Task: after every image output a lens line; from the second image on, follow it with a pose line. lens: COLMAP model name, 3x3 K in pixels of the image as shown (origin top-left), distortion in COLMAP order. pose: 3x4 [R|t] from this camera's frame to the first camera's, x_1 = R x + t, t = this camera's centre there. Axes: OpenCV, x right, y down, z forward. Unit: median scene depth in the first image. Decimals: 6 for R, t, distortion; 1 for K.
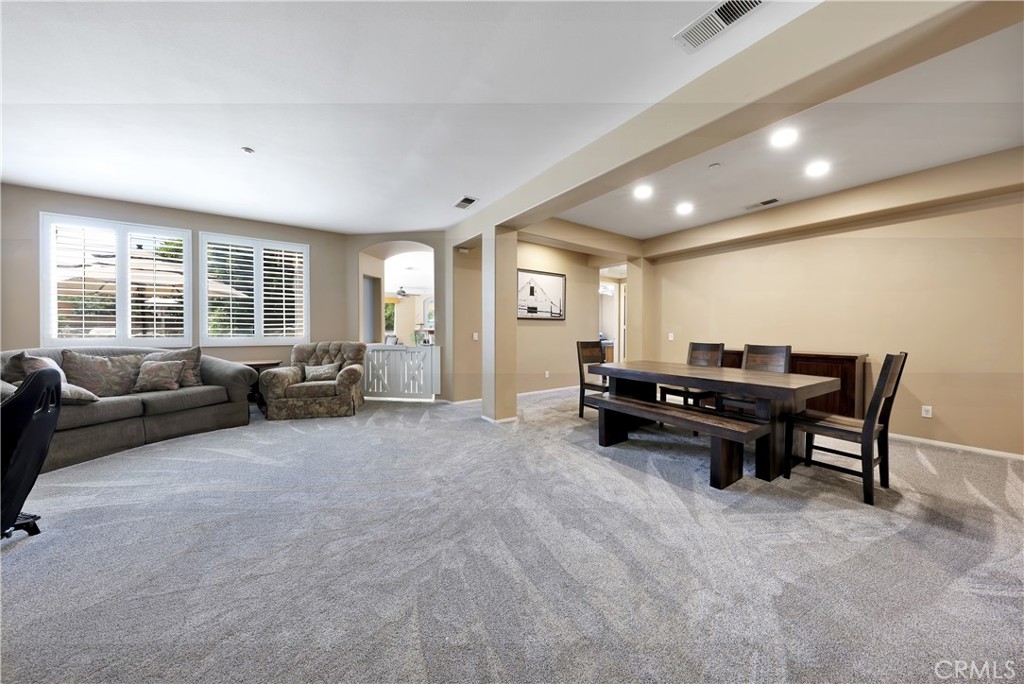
lens RADIAL K [[339.9, 0, 522.4], [0, 339.9, 333.1], [0, 0, 1]] dist [-0.000267, -0.000094]
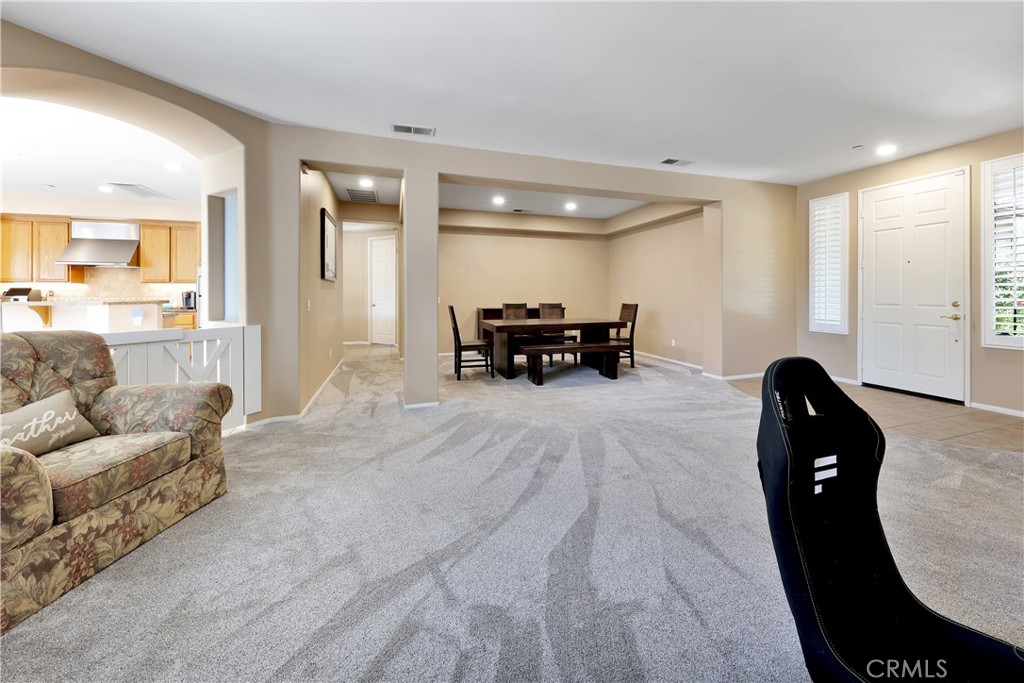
lens RADIAL K [[395.1, 0, 532.9], [0, 395.1, 292.1], [0, 0, 1]] dist [-0.000355, -0.000053]
pose [[0.255630, -0.001427, 0.966774, -0.789459], [0.007558, 0.999971, -0.000522, -0.012025], [-0.966745, 0.007441, 0.255634, 0.422137]]
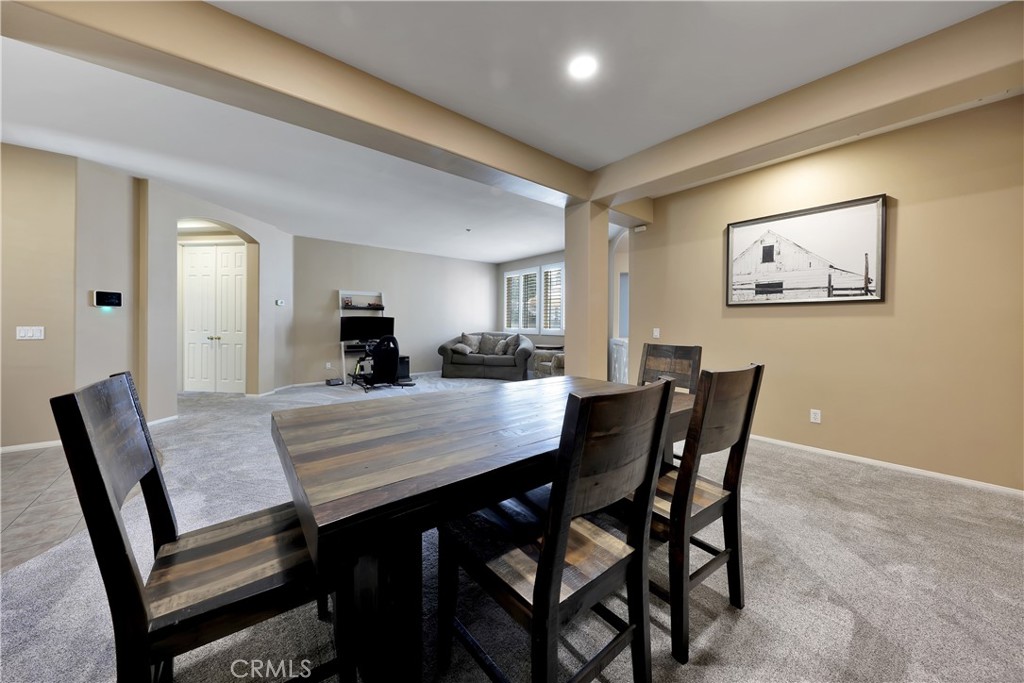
lens RADIAL K [[345.9, 0, 487.8], [0, 345.9, 327.9], [0, 0, 1]] dist [-0.000746, -0.000028]
pose [[0.025277, 0.010345, -0.999627, 0.677387], [-0.011173, 0.999887, 0.010065, -0.005745], [0.999618, 0.010914, 0.025390, 0.627645]]
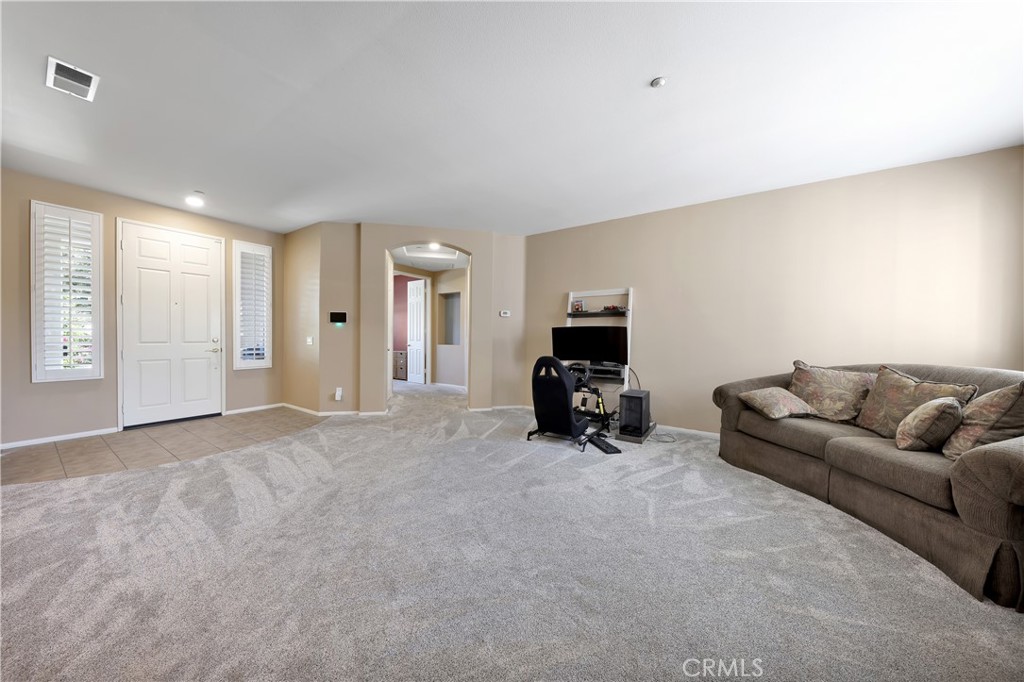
lens RADIAL K [[326.5, 0, 502.7], [0, 326.5, 340.8], [0, 0, 1]] dist [-0.000288, -0.000172]
pose [[-0.938699, -0.005402, -0.344695, -0.164177], [-0.013560, 0.999682, 0.021262, -0.008331], [0.344470, 0.024633, -0.938474, 0.907314]]
